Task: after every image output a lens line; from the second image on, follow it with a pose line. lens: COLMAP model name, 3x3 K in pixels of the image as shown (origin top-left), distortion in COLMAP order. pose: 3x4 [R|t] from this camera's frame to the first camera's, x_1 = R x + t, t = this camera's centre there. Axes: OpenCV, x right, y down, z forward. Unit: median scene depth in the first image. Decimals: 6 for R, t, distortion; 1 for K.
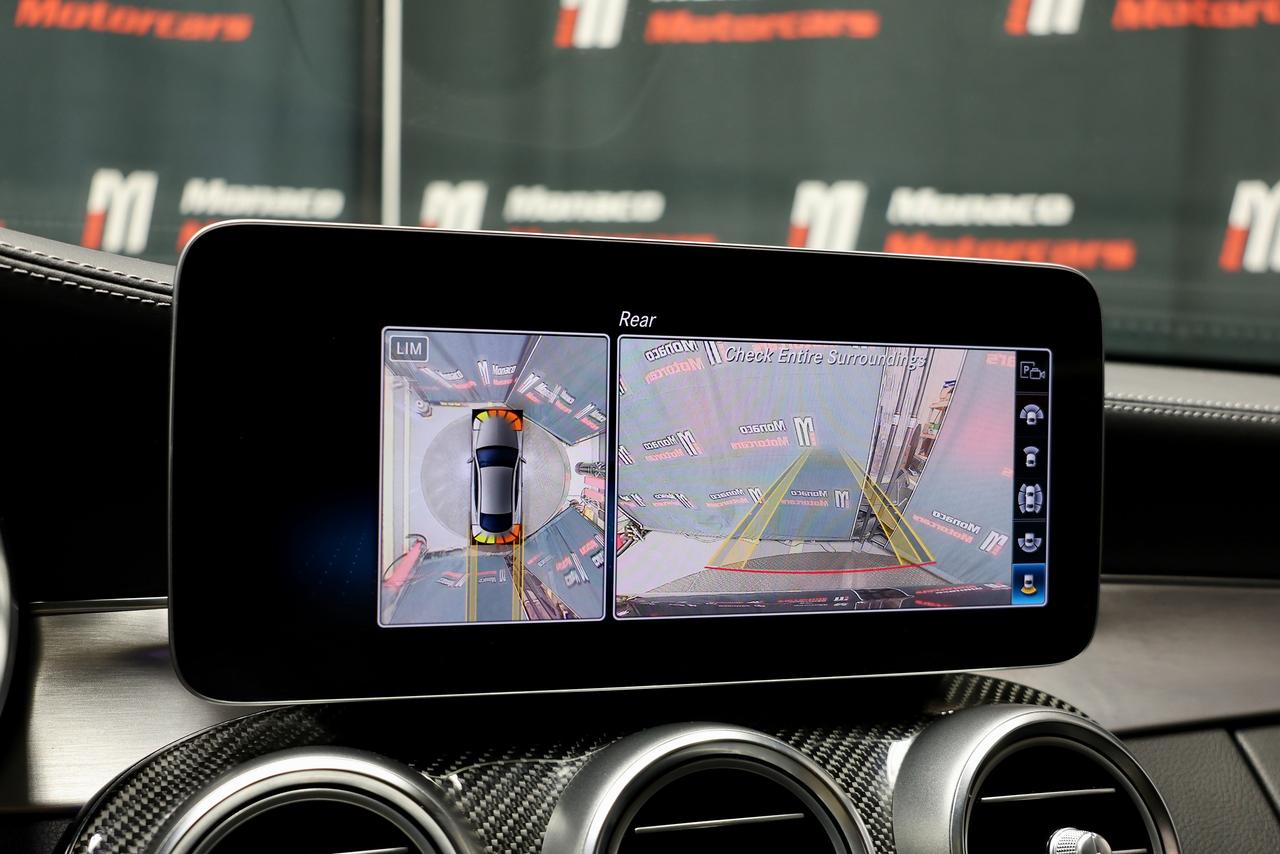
lens RADIAL K [[1460.3, 0, 640.0], [0, 1460.3, 427.0], [0, 0, 1]] dist [0.015205, 0.136677]
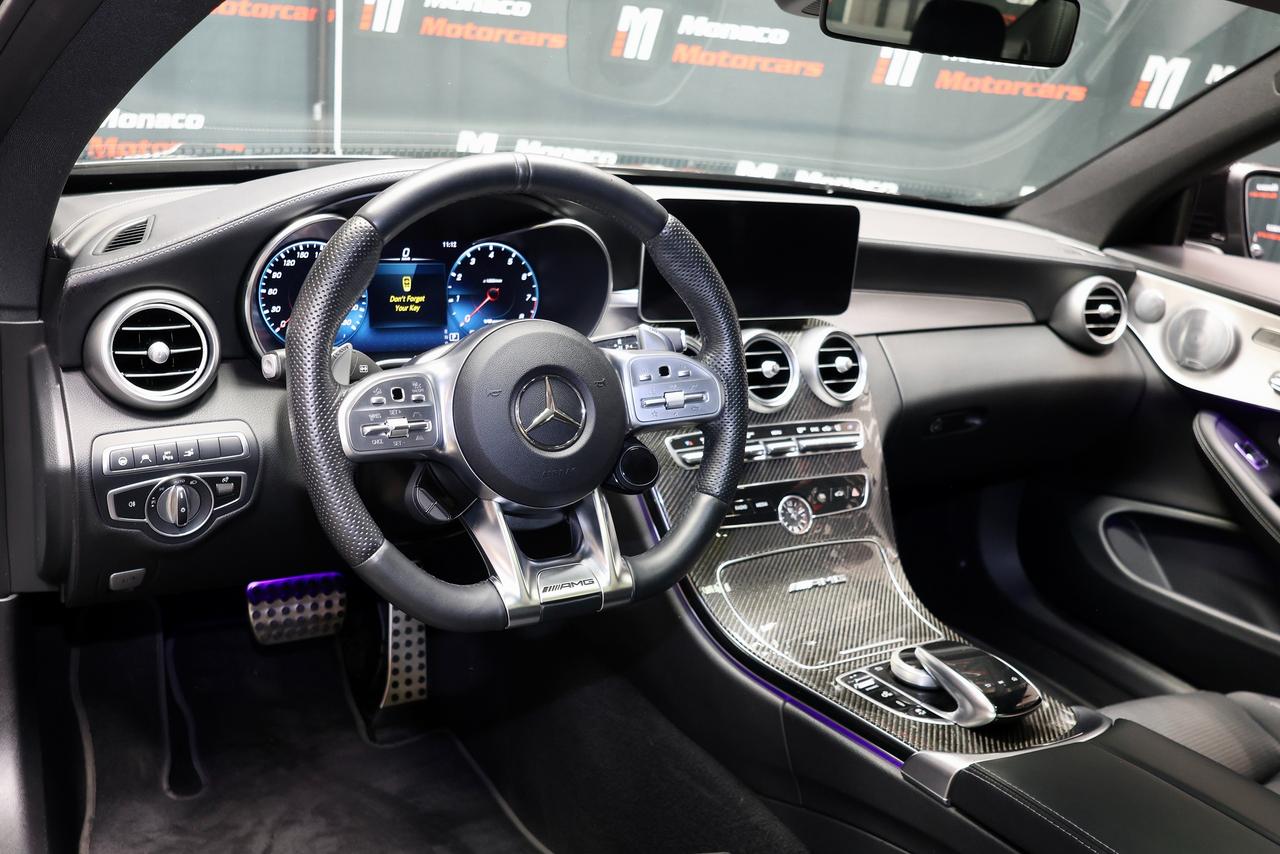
lens RADIAL K [[1155.9, 0, 643.7], [0, 1155.9, 428.7], [0, 0, 1]] dist [-0.016282, 0.006233]
pose [[0.976477, 0.004330, 0.215578, -0.825907], [-0.059665, 0.966186, 0.250849, -0.259323], [-0.207202, -0.257811, 0.943717, -1.706374]]
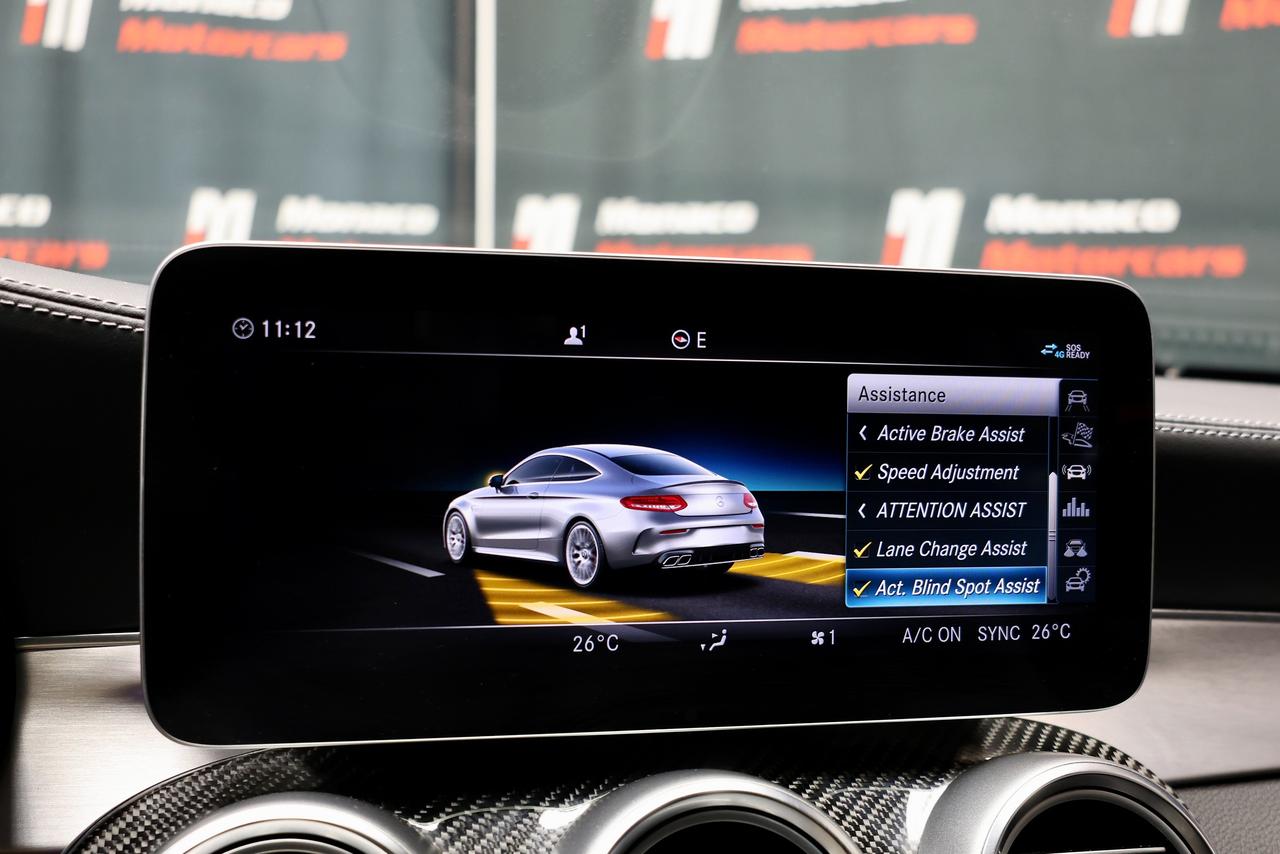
lens RADIAL K [[1460.3, 0, 640.0], [0, 1460.3, 427.0], [0, 0, 1]] dist [0.015205, 0.136677]
pose [[0.997313, -0.002845, -0.073202, 0.066614], [0.002270, 0.999966, -0.007942, -0.010676], [0.073223, 0.007755, 0.997285, 0.057220]]
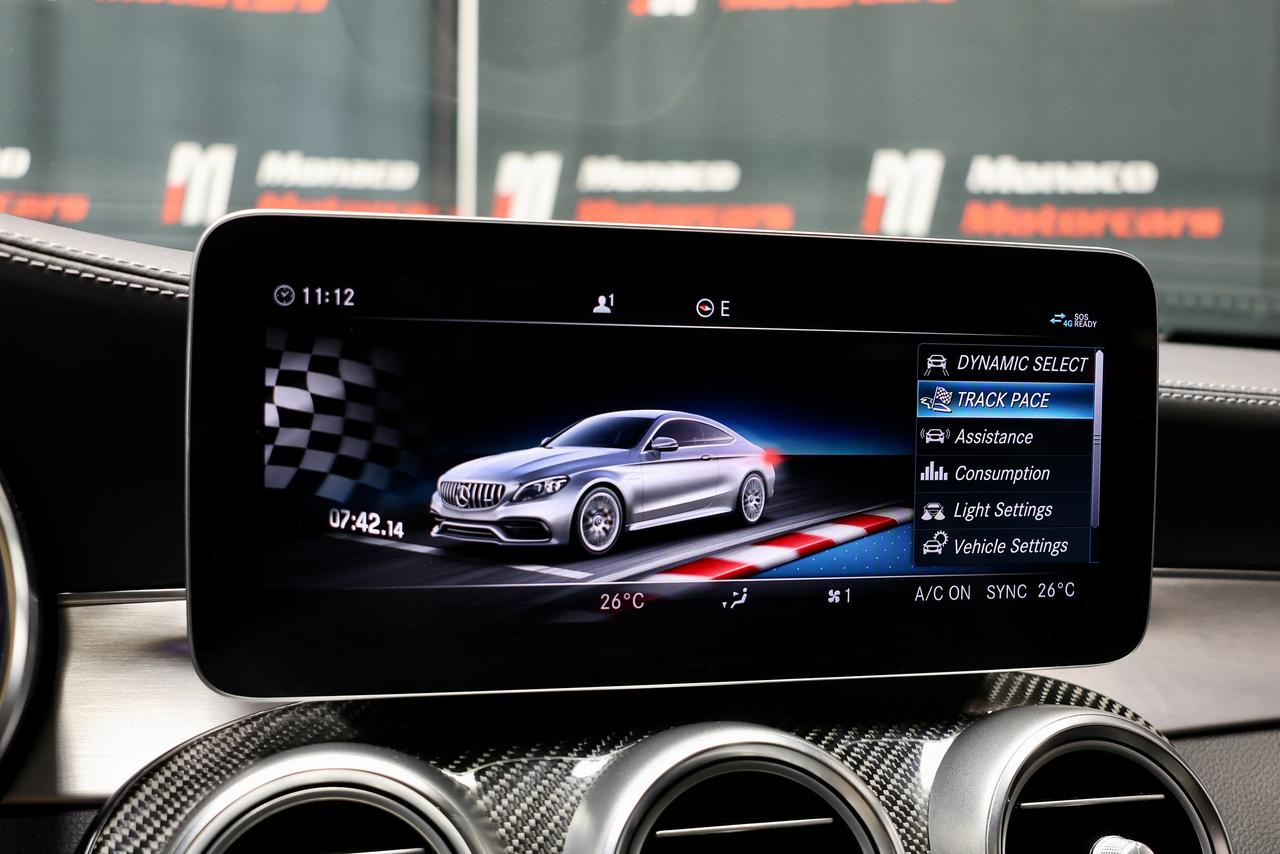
lens RADIAL K [[1460.3, 0, 640.0], [0, 1460.3, 427.0], [0, 0, 1]] dist [0.015205, 0.136677]
pose [[0.998465, 0.002644, -0.055322, 0.034993], [-0.001447, 0.999764, 0.021657, -0.015868], [0.055366, -0.021544, 0.998234, 0.025335]]
